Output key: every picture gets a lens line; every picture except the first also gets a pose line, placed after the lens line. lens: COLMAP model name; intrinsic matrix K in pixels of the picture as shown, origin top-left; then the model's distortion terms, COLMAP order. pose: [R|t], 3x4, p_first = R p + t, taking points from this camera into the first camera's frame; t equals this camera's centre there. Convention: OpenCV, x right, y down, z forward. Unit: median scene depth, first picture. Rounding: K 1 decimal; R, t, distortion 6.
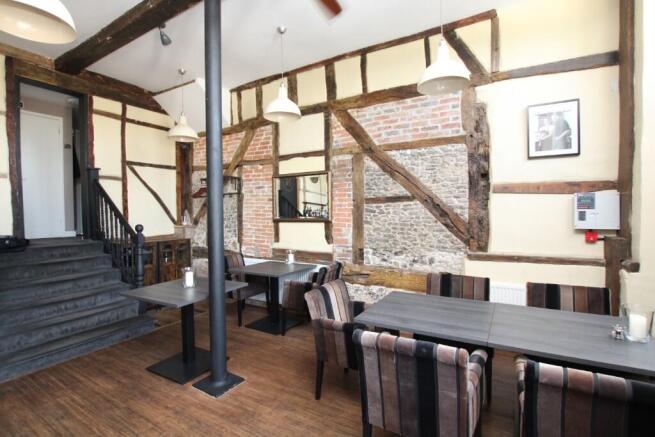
lens RADIAL K [[312.8, 0, 327.5], [0, 312.8, 218.5], [0, 0, 1]] dist [-0.027202, -0.000063]
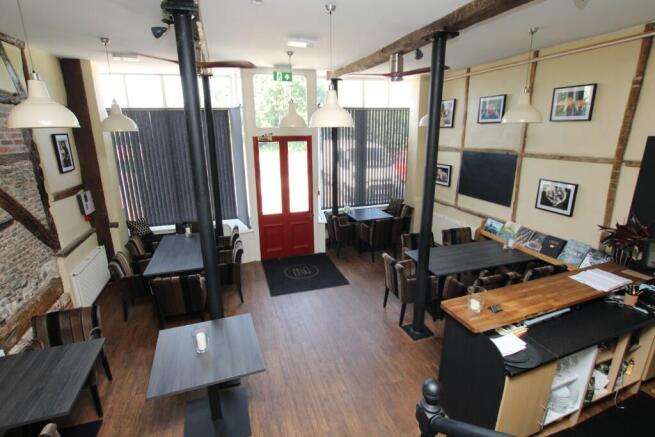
lens RADIAL K [[312.8, 0, 327.5], [0, 312.8, 218.5], [0, 0, 1]] dist [-0.027202, -0.000063]
pose [[-0.778017, -0.146133, 0.611011, -0.982360], [0.034143, 0.961299, 0.273385, -0.286847], [-0.627315, 0.233560, -0.742917, 1.112793]]
